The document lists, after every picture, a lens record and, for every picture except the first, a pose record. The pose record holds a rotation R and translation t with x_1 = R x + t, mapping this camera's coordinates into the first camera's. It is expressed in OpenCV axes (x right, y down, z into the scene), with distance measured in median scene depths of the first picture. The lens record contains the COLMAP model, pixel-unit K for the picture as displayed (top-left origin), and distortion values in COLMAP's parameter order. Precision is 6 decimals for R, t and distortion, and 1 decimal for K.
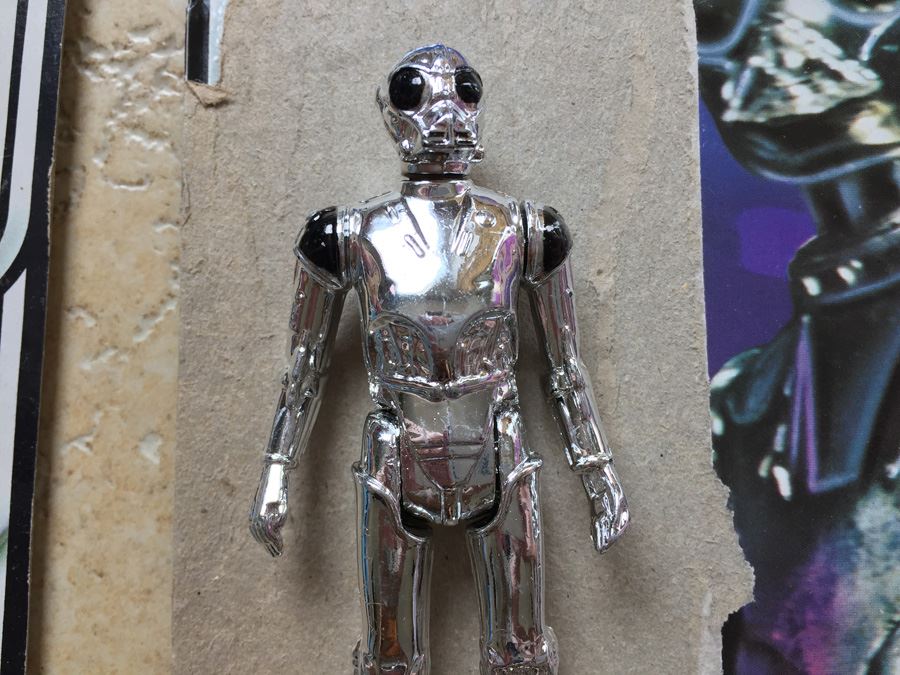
lens RADIAL K [[778.1, 0, 451.4], [0, 778.1, 343.4], [0, 0, 1]] dist [0.066013, -0.151603]
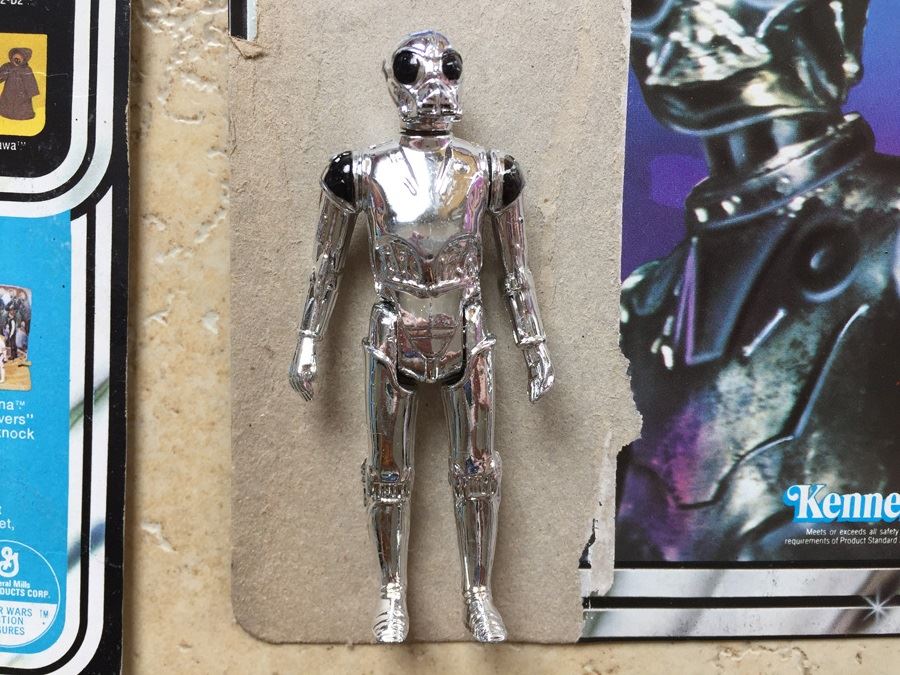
lens RADIAL K [[776.7, 0, 450.6], [0, 776.7, 332.5], [0, 0, 1]] dist [0.069991, -0.151760]
pose [[0.999261, 0.022709, 0.031004, -0.009767], [-0.027694, 0.984846, 0.171206, -0.093159], [-0.026646, -0.171938, 0.984747, -0.352843]]
